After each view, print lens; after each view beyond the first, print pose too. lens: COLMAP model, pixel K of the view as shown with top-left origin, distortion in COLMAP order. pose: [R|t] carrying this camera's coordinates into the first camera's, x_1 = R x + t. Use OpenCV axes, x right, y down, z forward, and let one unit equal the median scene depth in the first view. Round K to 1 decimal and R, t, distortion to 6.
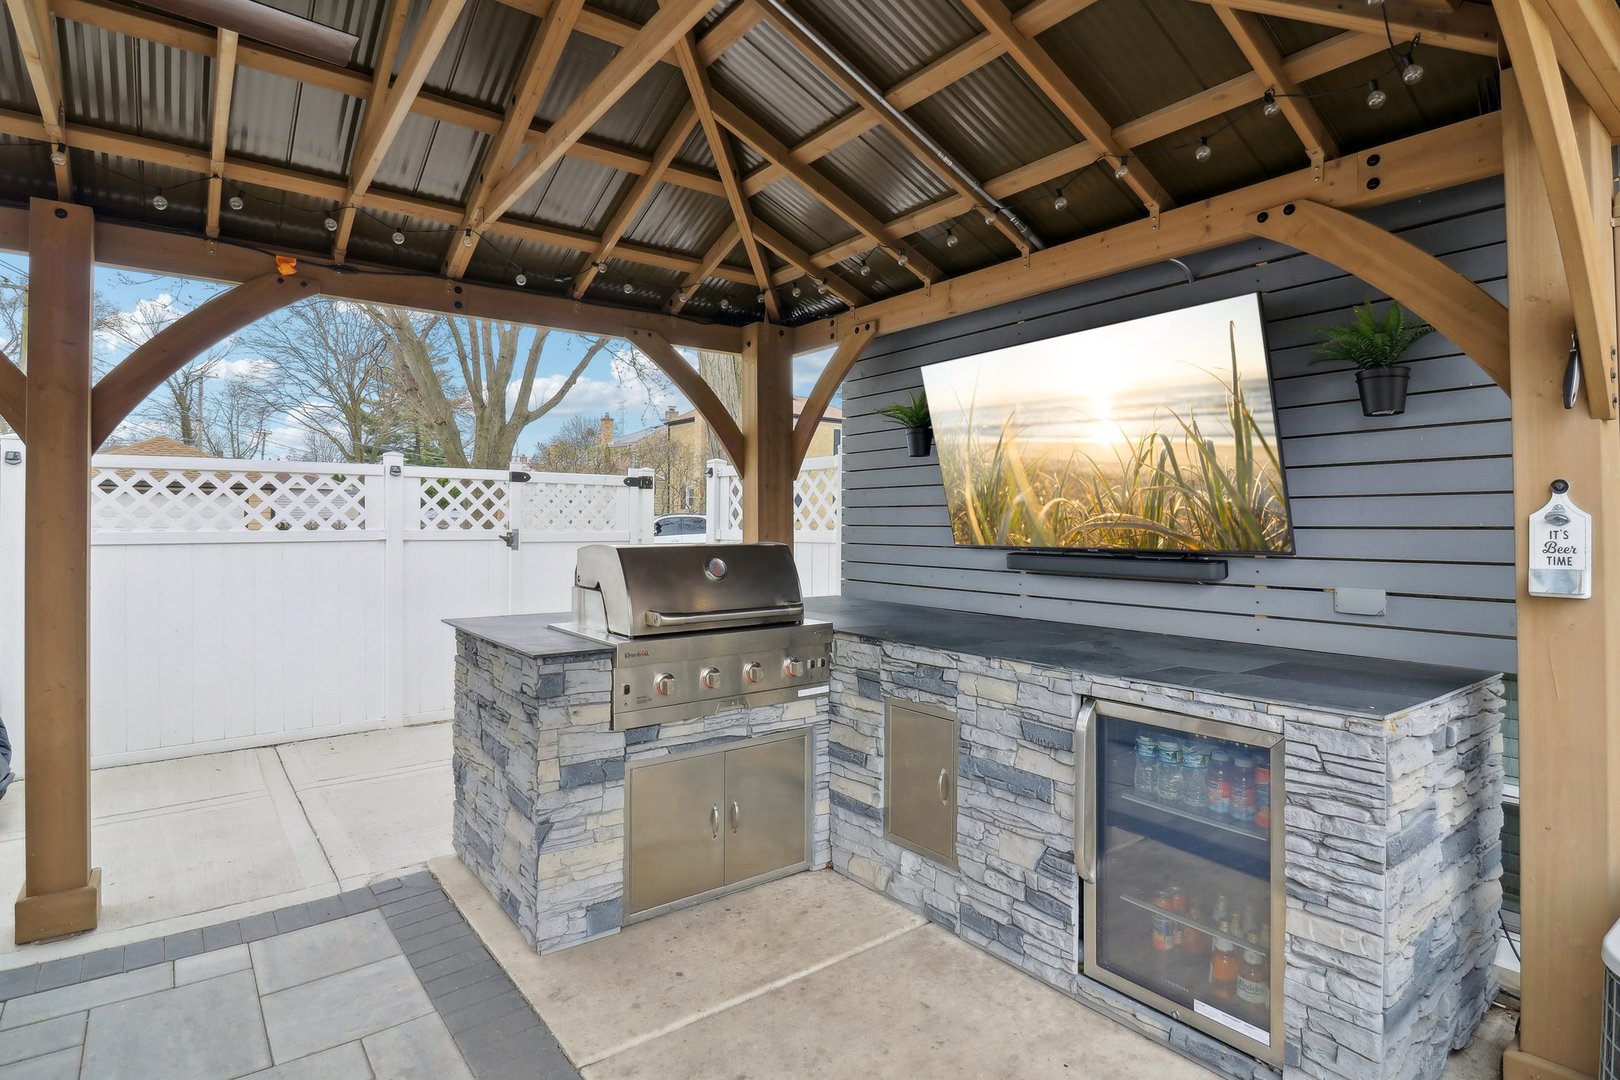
lens RADIAL K [[828.7, 0, 805.8], [0, 828.7, 522.1], [0, 0, 1]] dist [-0.003646, -0.001047]
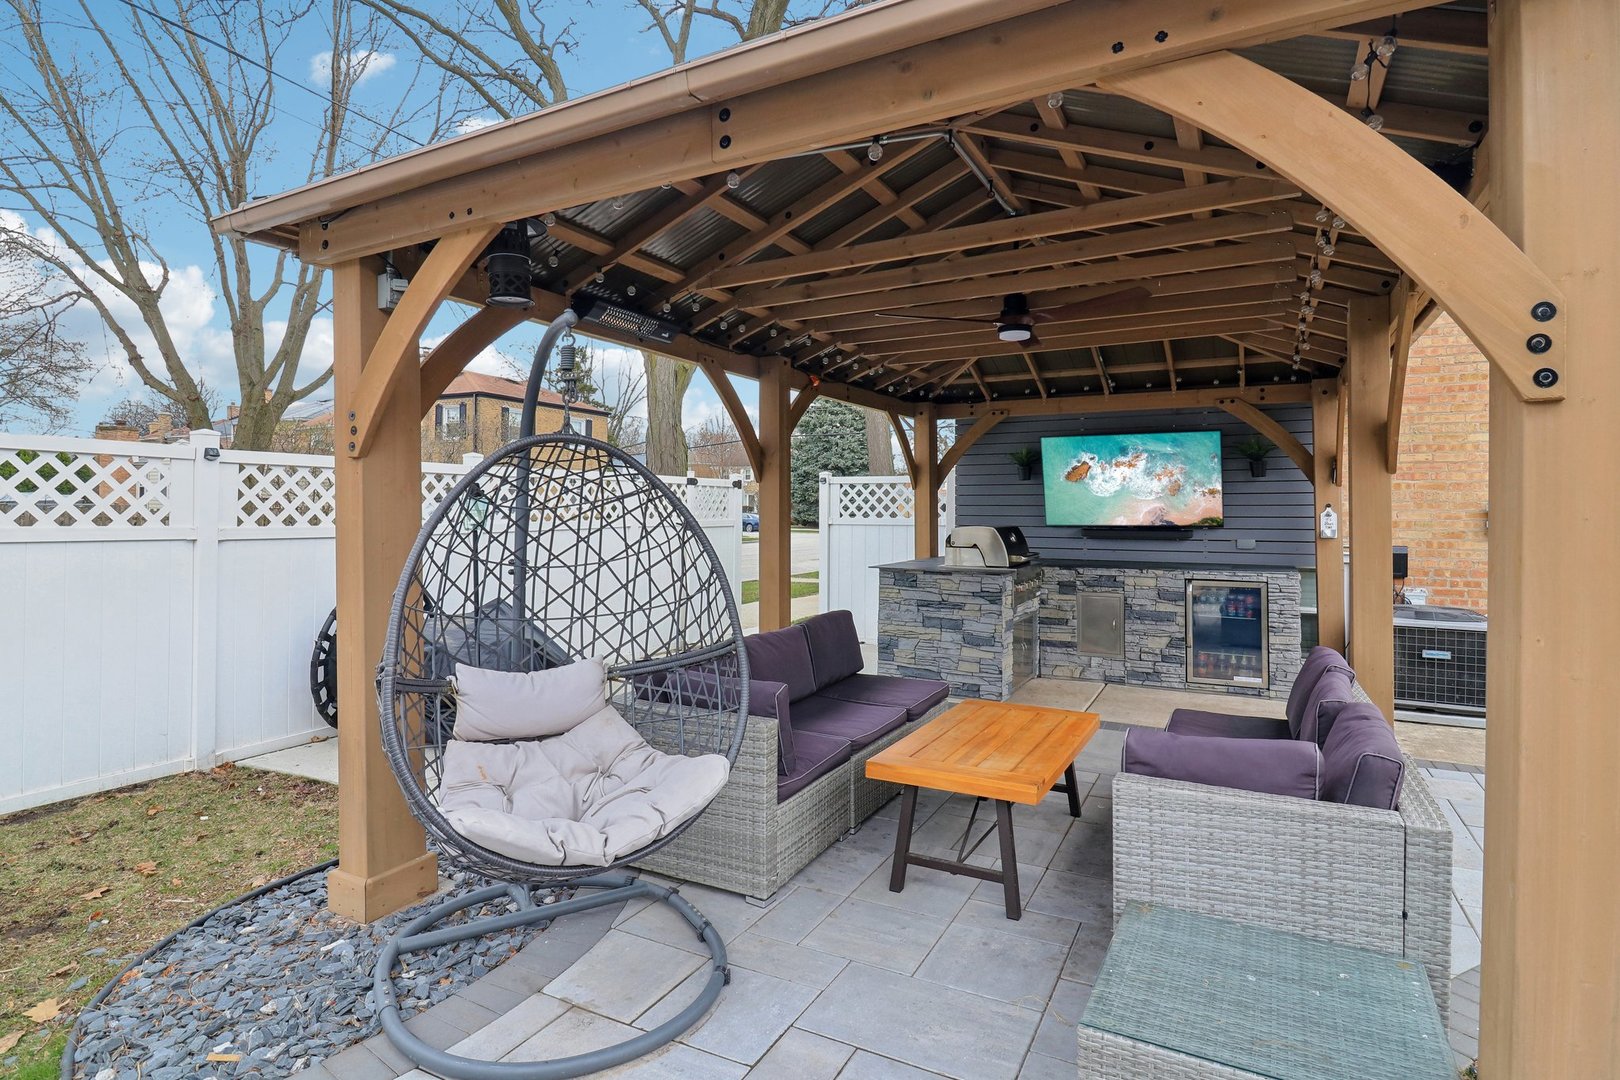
lens RADIAL K [[840.4, 0, 801.7], [0, 840.4, 504.7], [0, 0, 1]] dist [0.000095, -0.014623]
pose [[0.914060, 0.001479, 0.405577, -1.446292], [-0.000747, 0.999998, -0.001962, -0.022381], [-0.405579, 0.001490, 0.914059, -0.753029]]
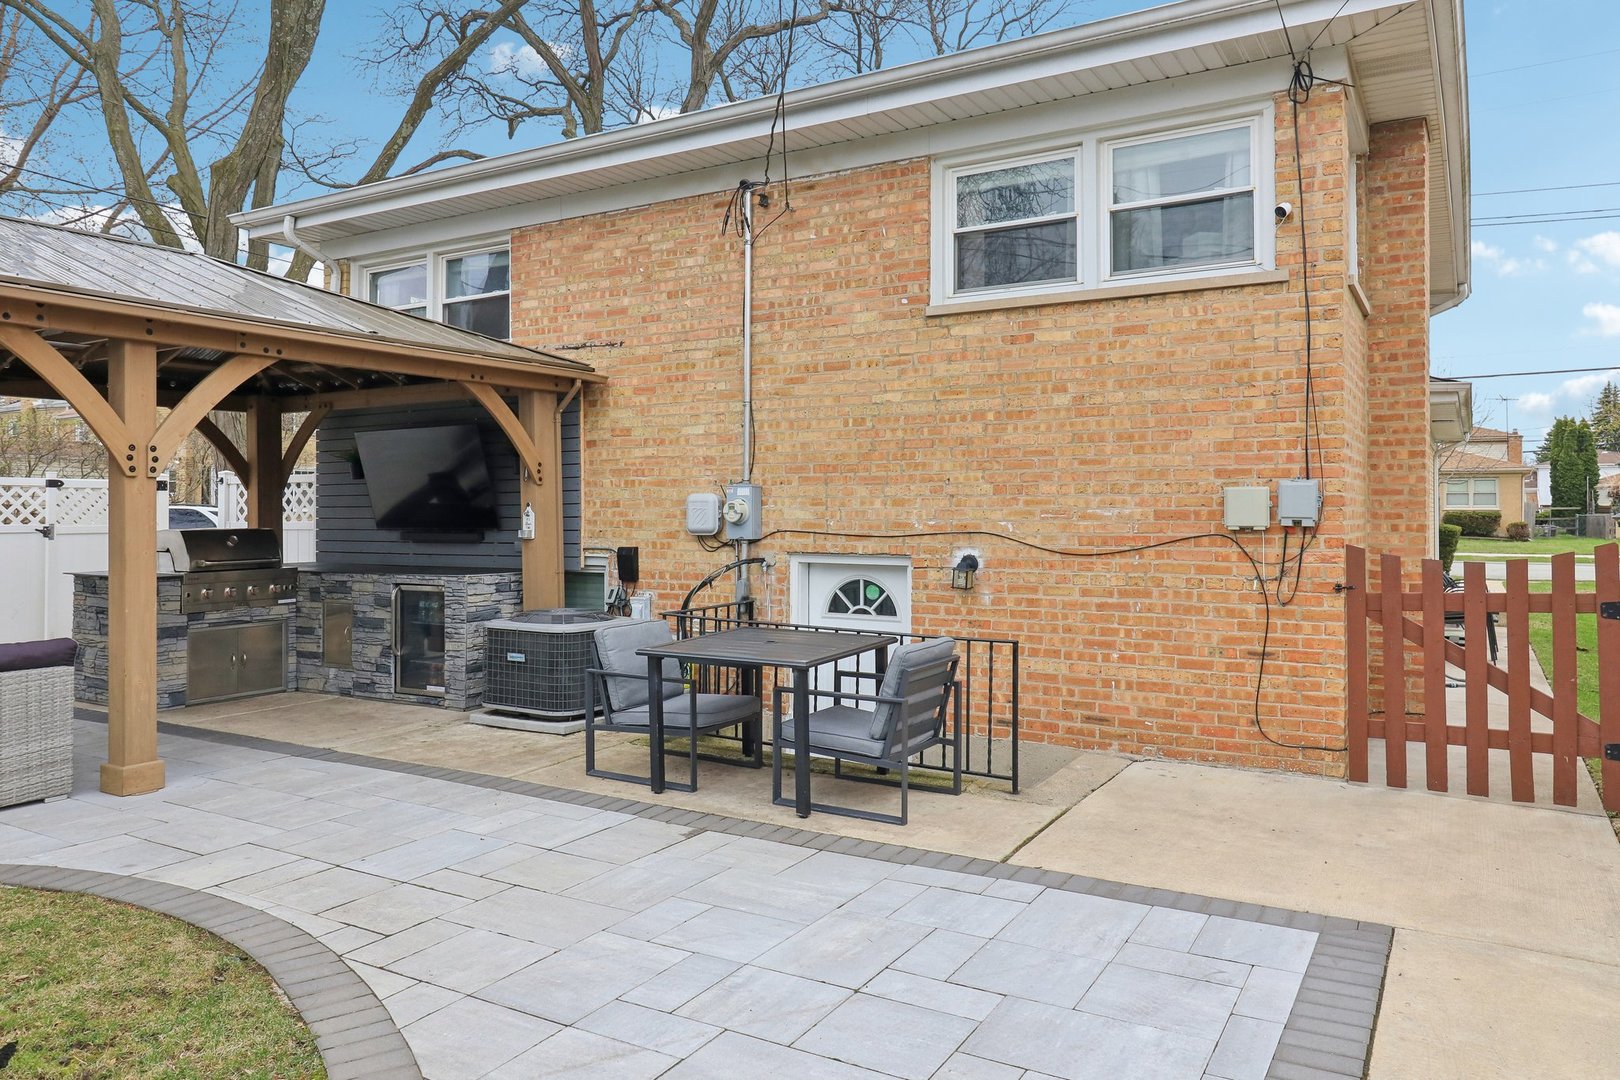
lens RADIAL K [[1125.2, 0, 805.3], [0, 1125.2, 496.2], [0, 0, 1]] dist [0.015766, 0.000501]
pose [[0.927600, -0.004432, 0.373549, 0.154909], [0.008454, 0.999923, -0.009130, -0.015597], [-0.373480, 0.011627, 0.927565, -2.035325]]
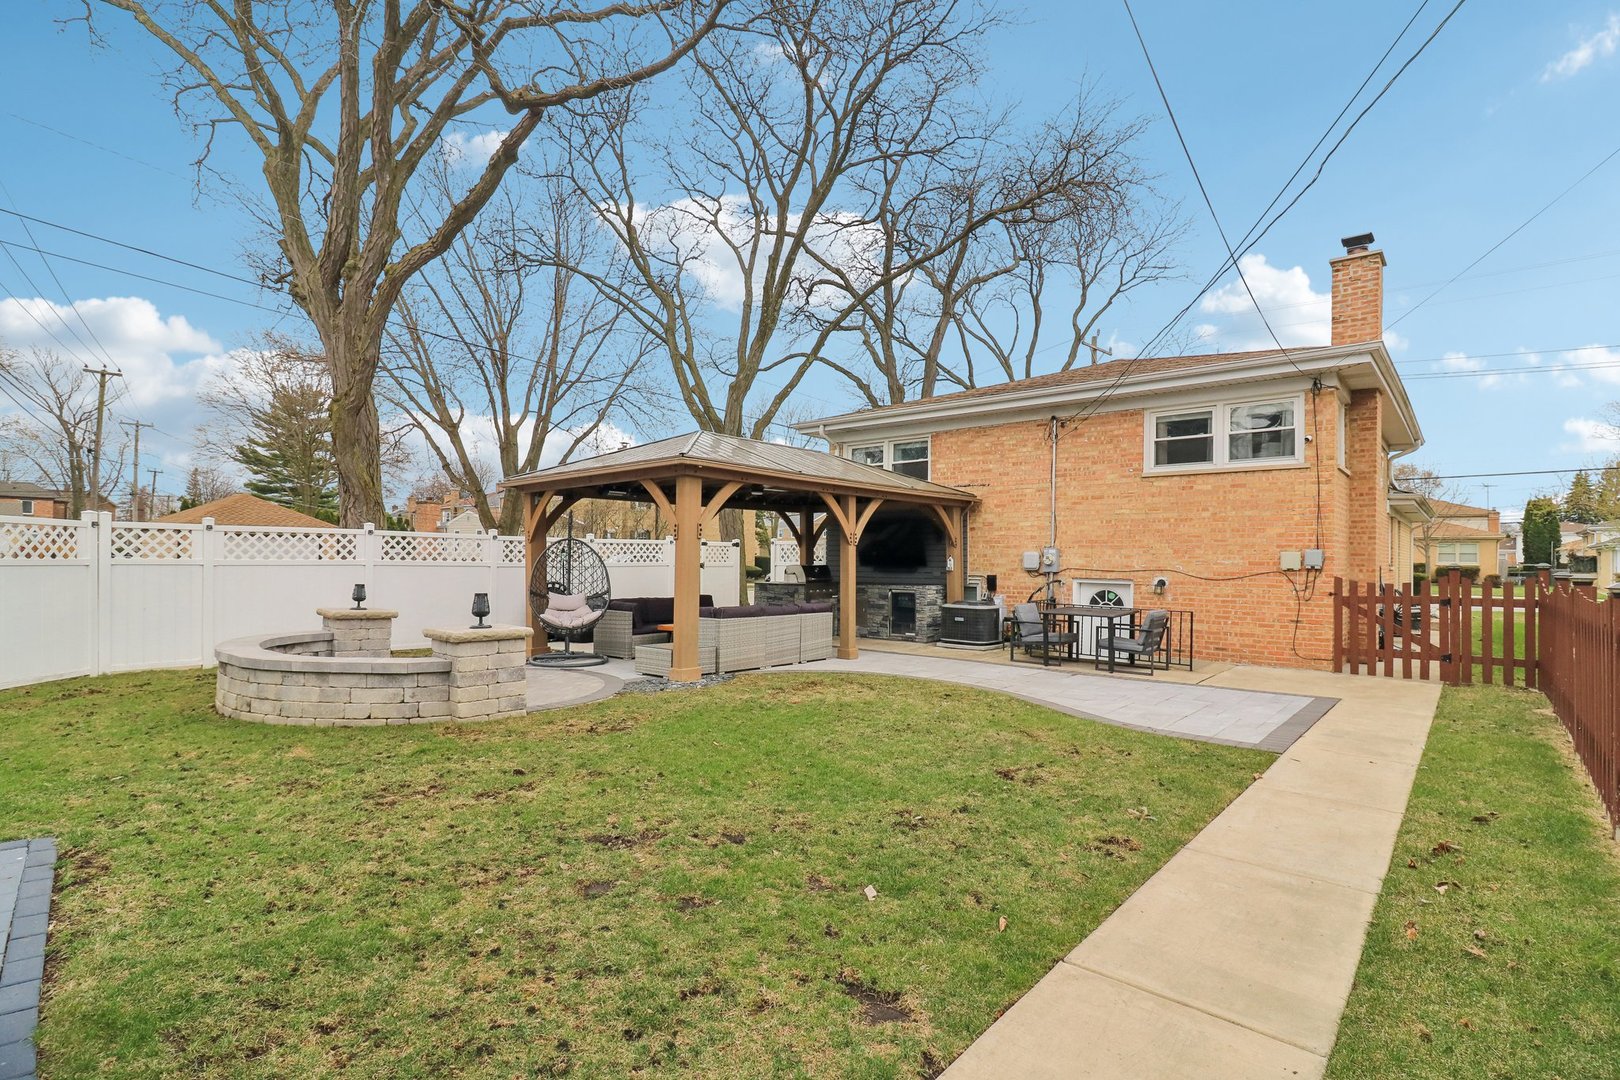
lens RADIAL K [[773.7, 0, 814.7], [0, 773.7, 553.7], [0, 0, 1]] dist [-0.002492, -0.000790]
pose [[0.978259, 0.003675, 0.207352, -1.009415], [-0.002900, 0.999988, -0.004040, -0.018048], [-0.207364, 0.003351, 0.978258, -3.243522]]
